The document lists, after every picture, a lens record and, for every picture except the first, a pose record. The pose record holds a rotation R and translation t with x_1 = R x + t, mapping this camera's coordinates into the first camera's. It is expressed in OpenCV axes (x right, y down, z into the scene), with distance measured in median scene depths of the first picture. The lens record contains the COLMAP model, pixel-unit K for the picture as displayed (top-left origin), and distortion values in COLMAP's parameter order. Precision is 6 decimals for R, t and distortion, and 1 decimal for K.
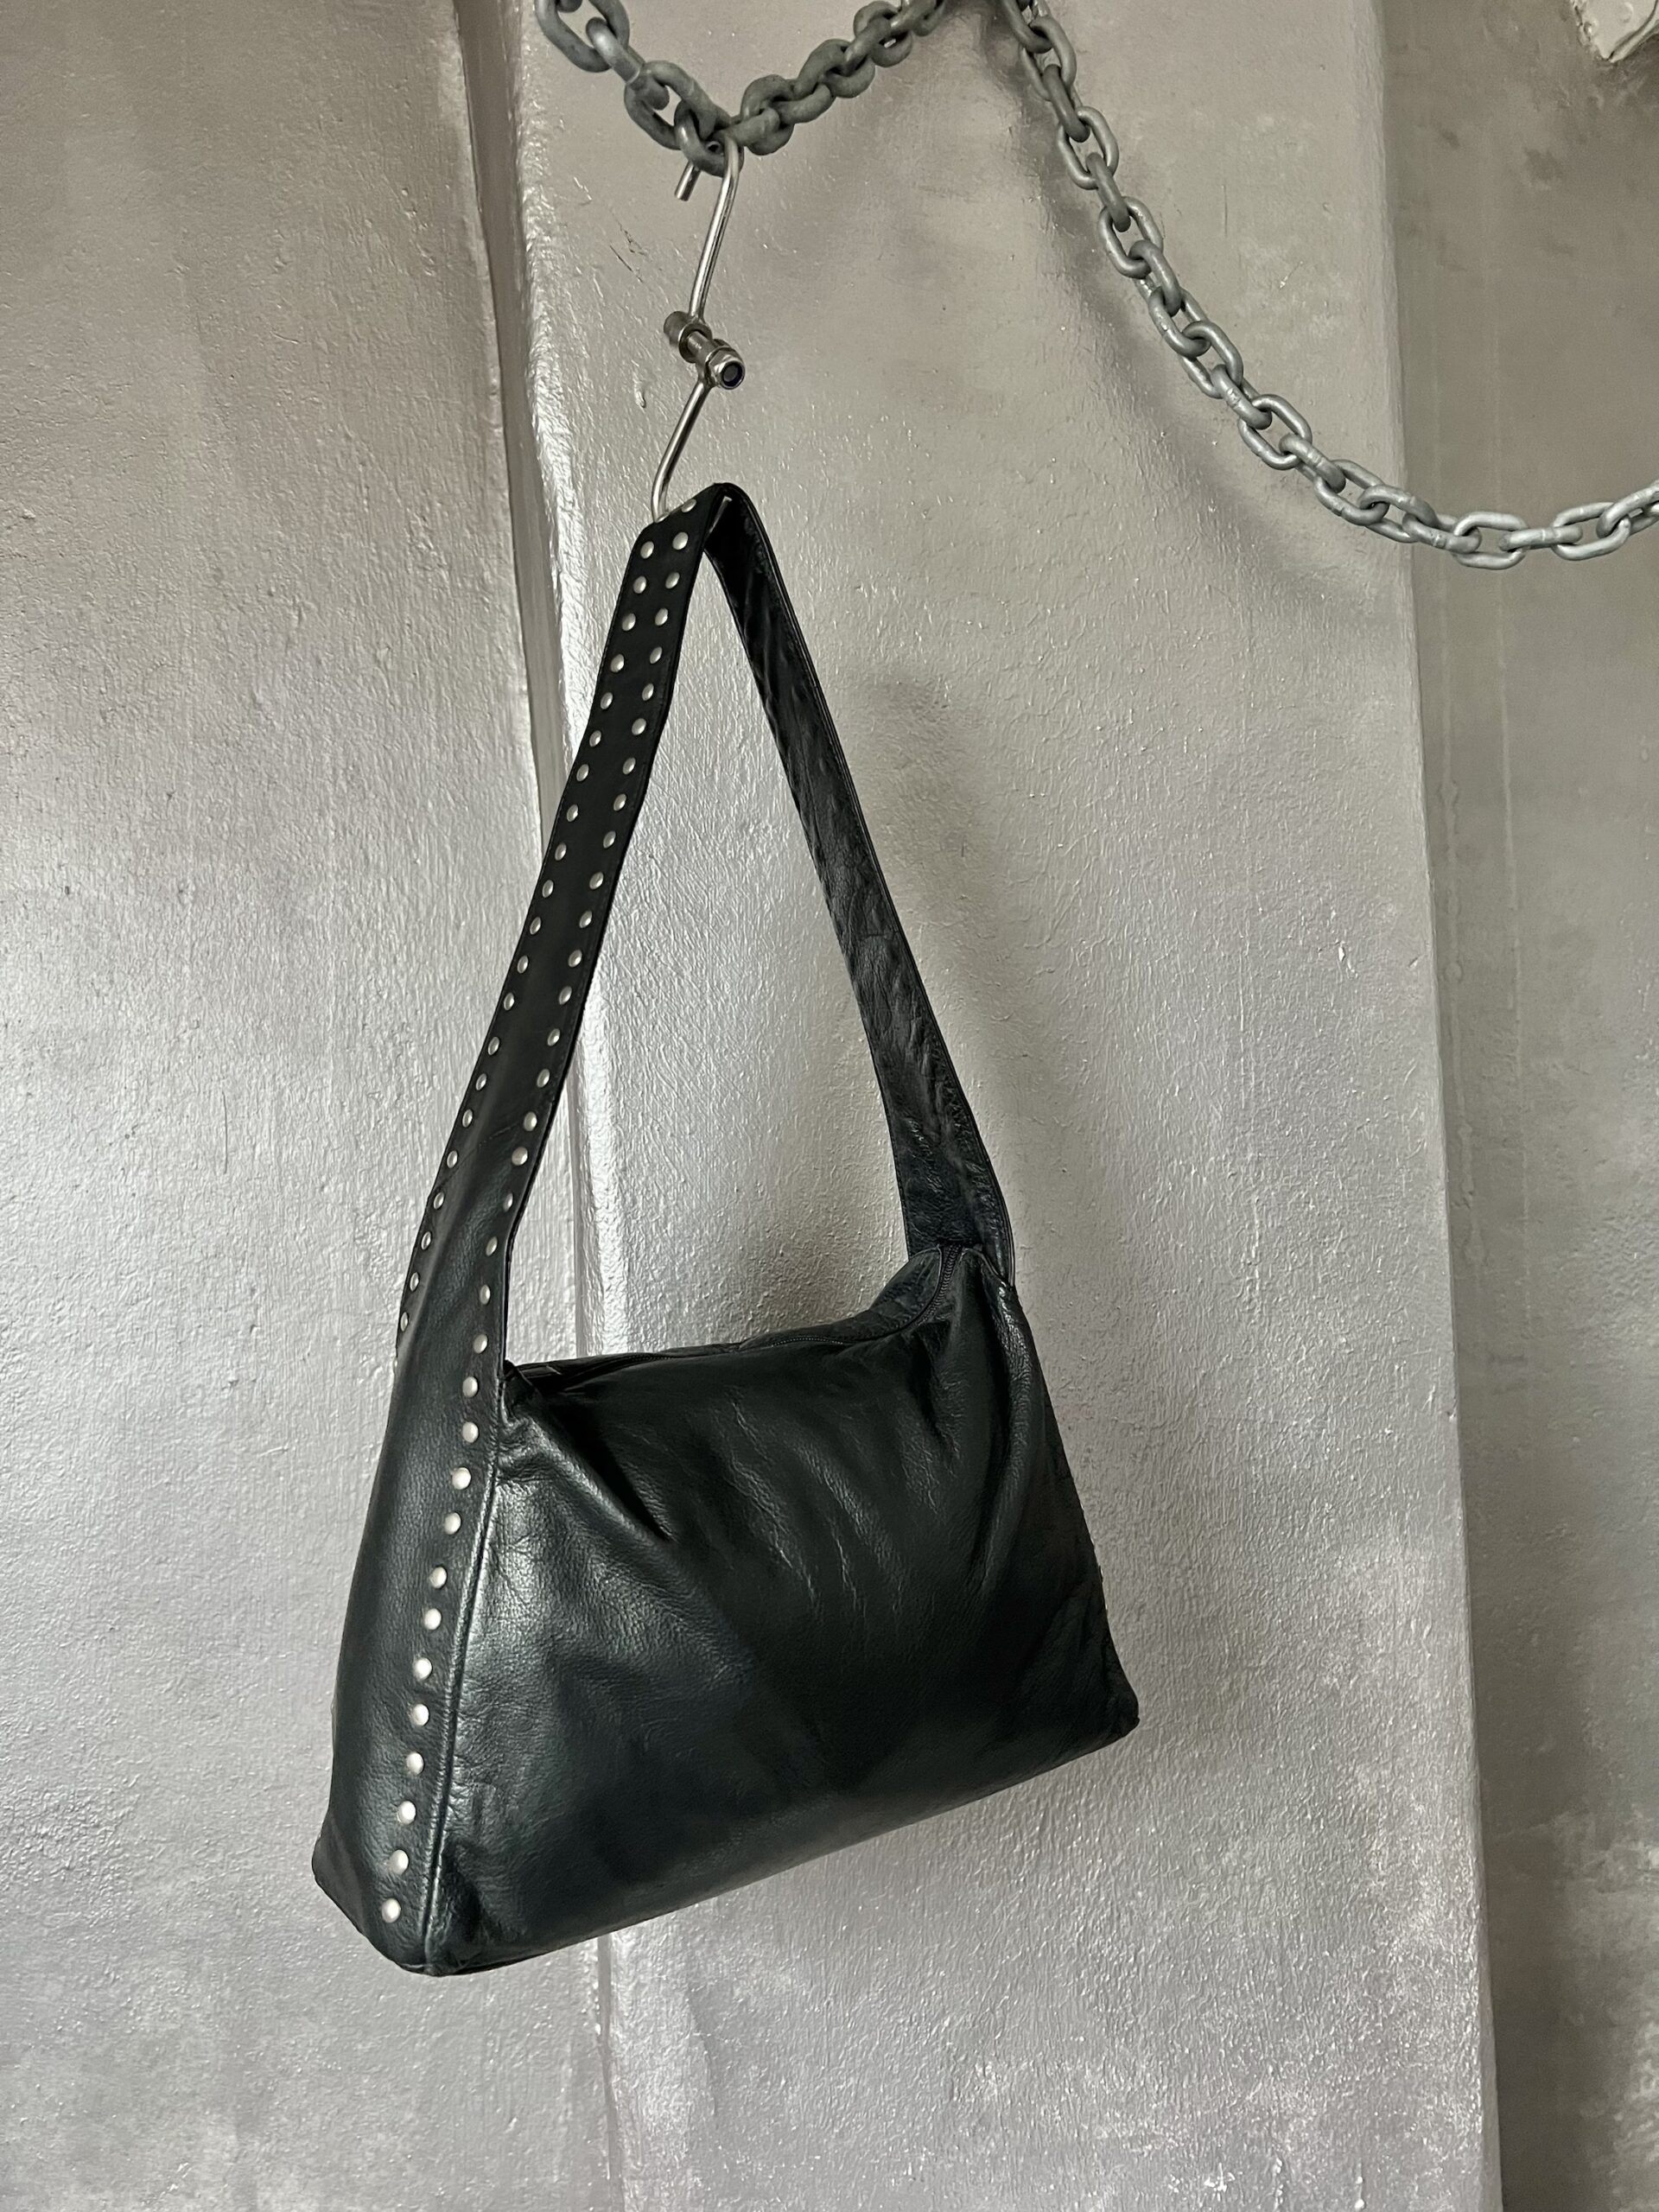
lens RADIAL K [[1672.8, 0, 842.2], [0, 1672.8, 1109.2], [0, 0, 1]] dist [0.021558, -0.029195]
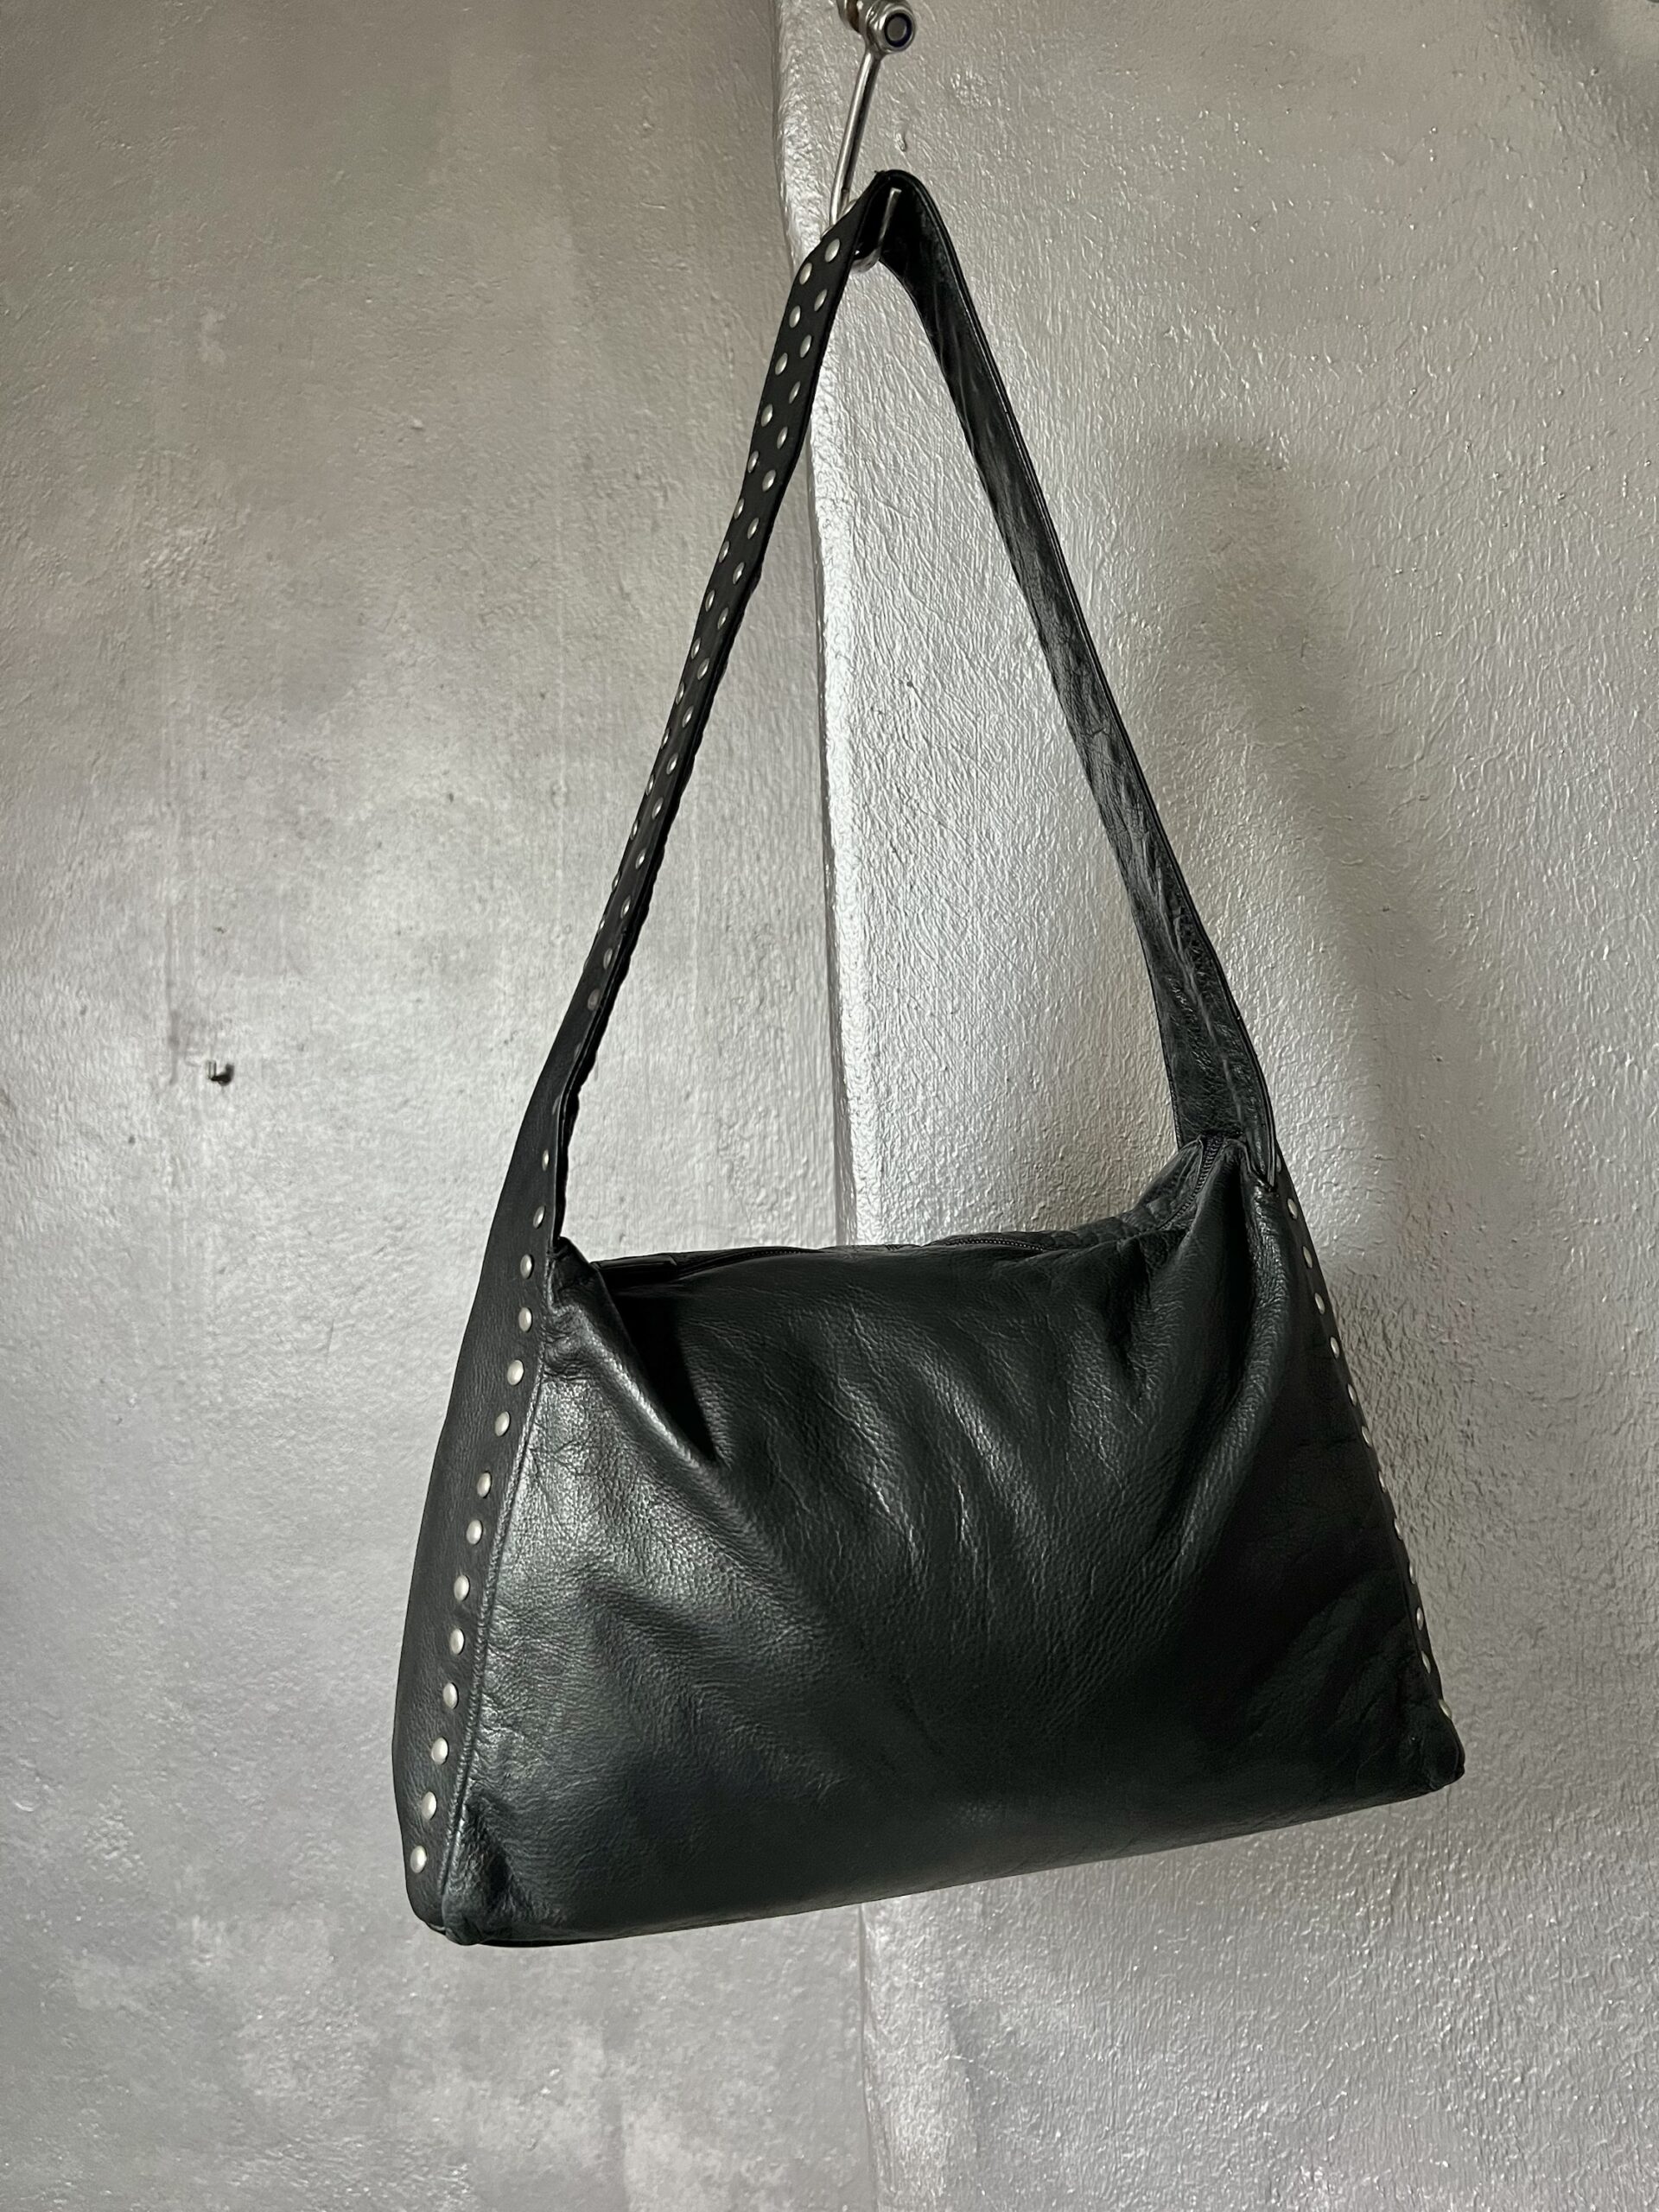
lens RADIAL K [[1674.5, 0, 847.6], [0, 1674.5, 1120.1], [0, 0, 1]] dist [0.023530, -0.031000]
pose [[0.933758, 0.013080, -0.357666, 0.147979], [-0.004062, 0.999655, 0.025953, 0.043605], [0.357882, -0.022781, 0.933489, 0.168149]]
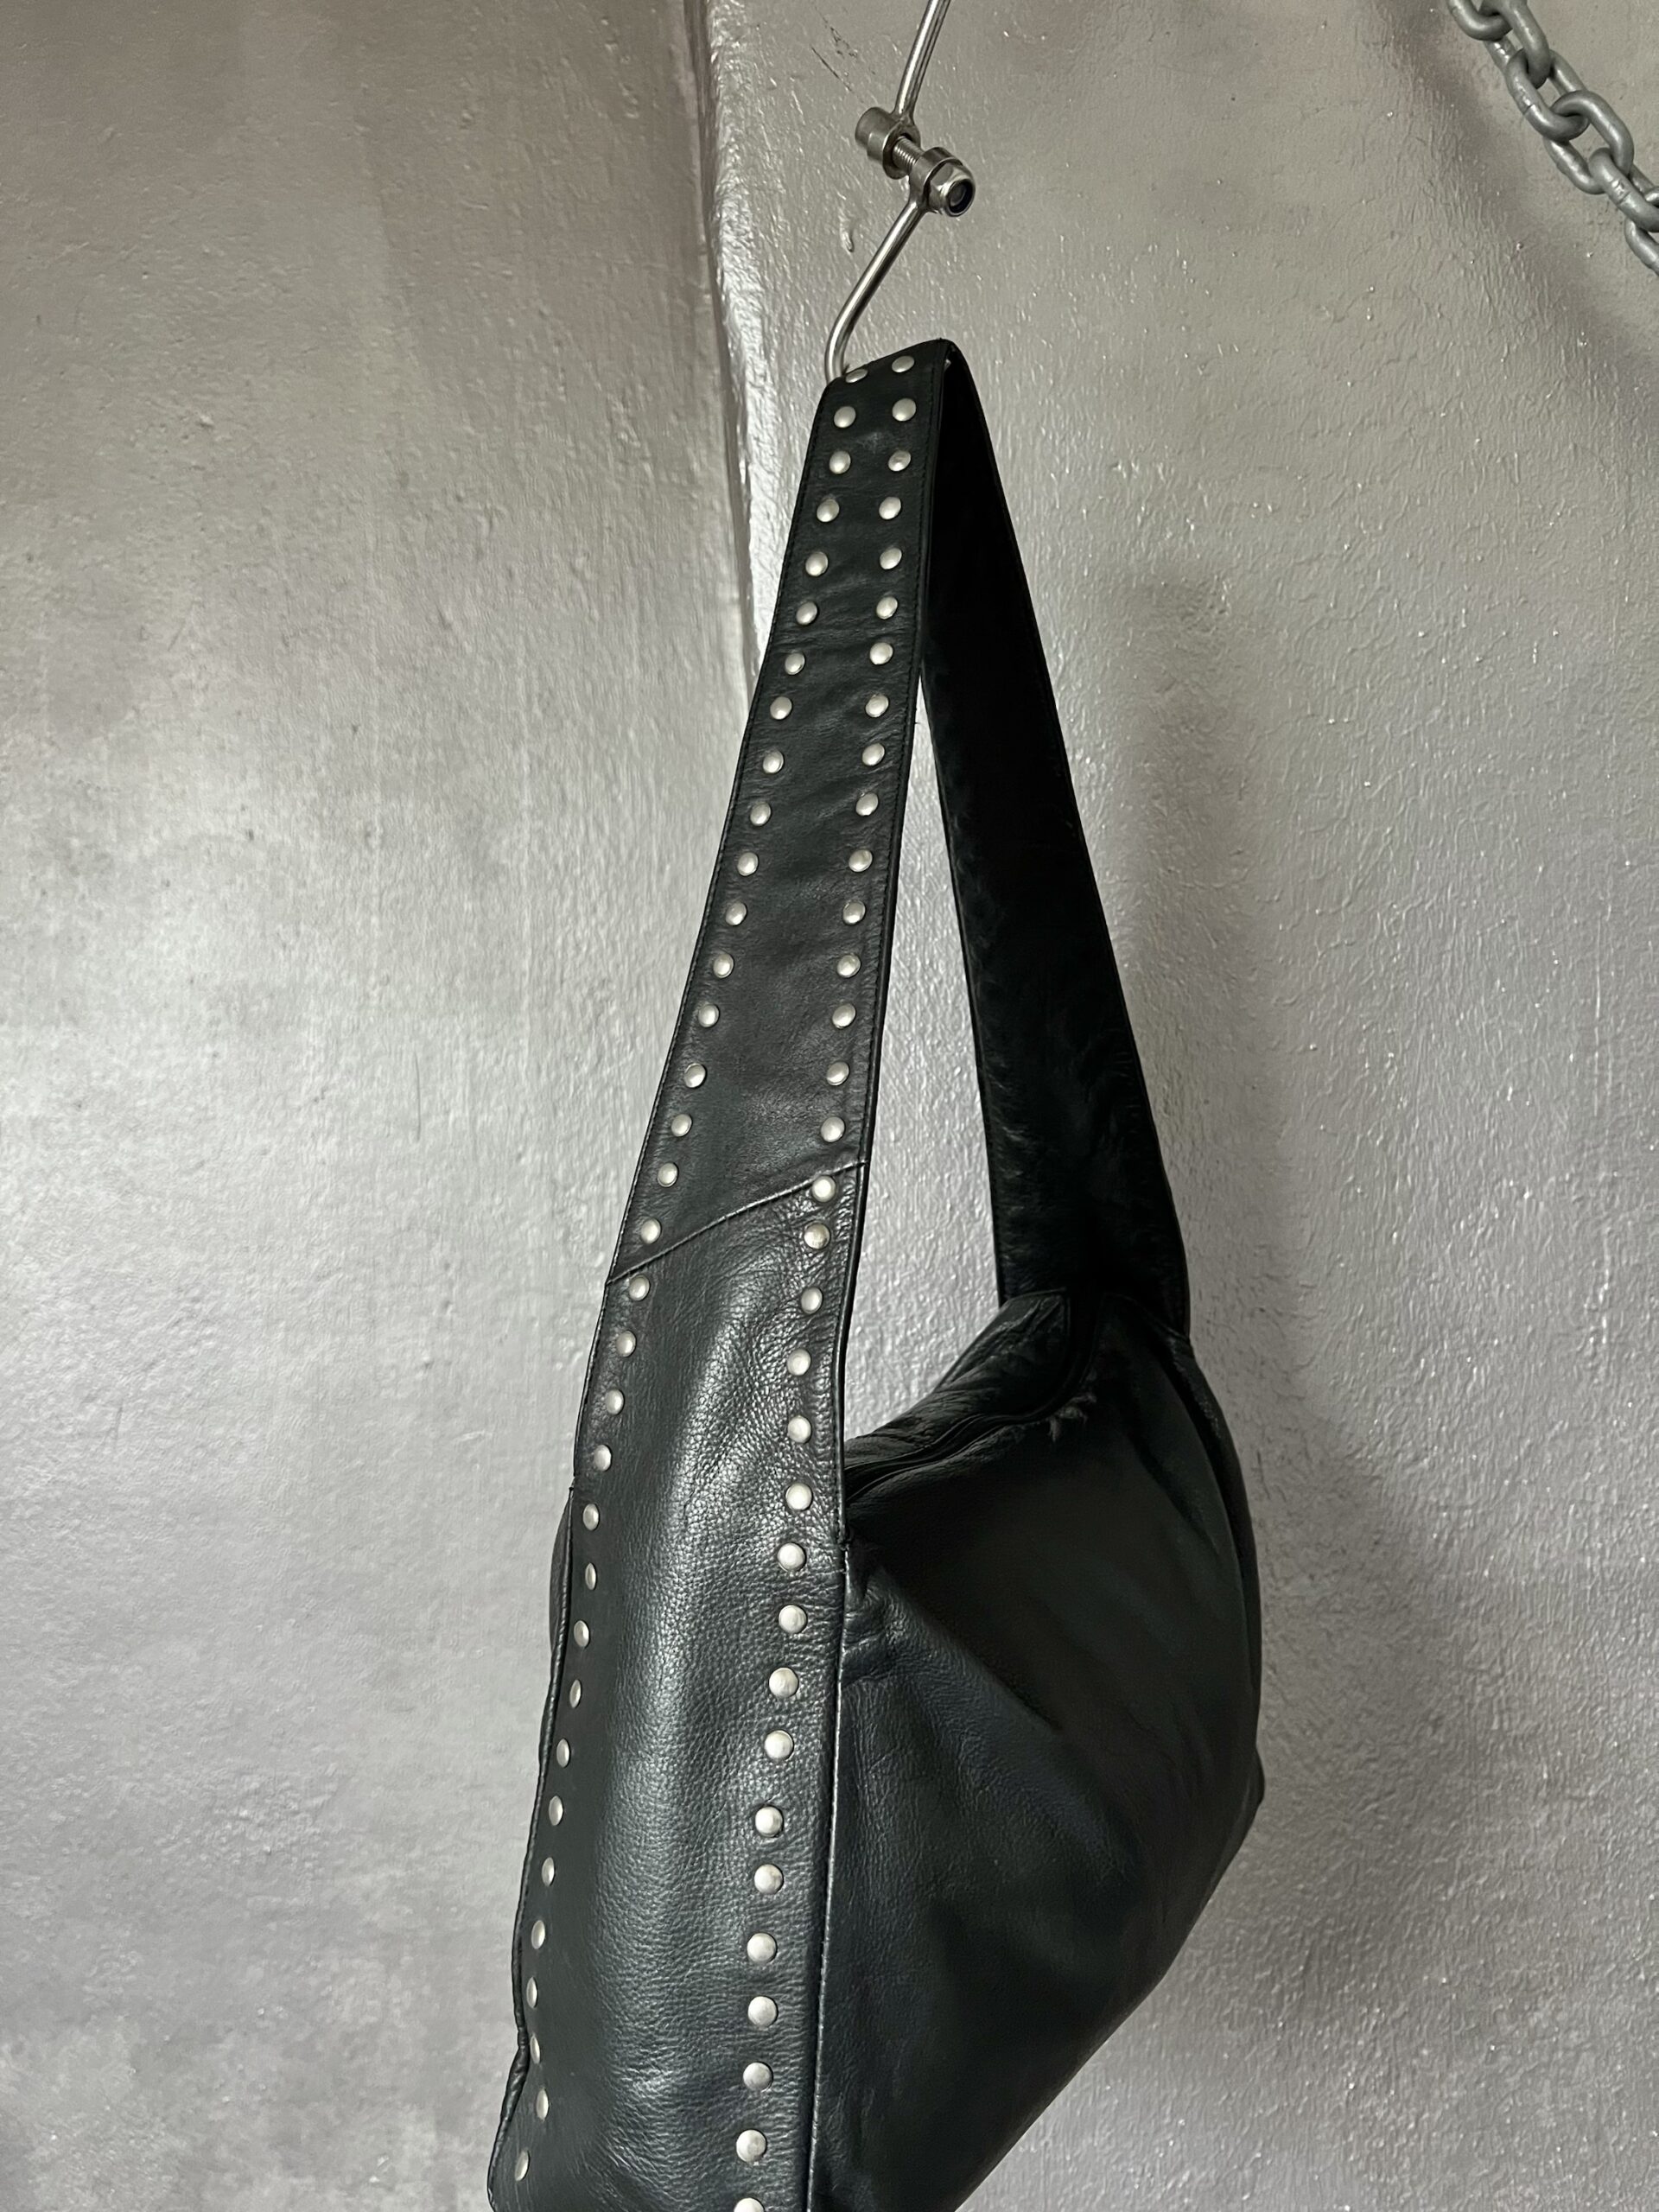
lens RADIAL K [[1681.2, 0, 834.3], [0, 1681.2, 1119.6], [0, 0, 1]] dist [0.027606, -0.044155]
pose [[0.986577, 0.020242, -0.162038, 0.013102], [-0.008827, 0.997447, 0.070860, -0.050772], [0.163058, -0.068478, 0.984237, 0.148253]]
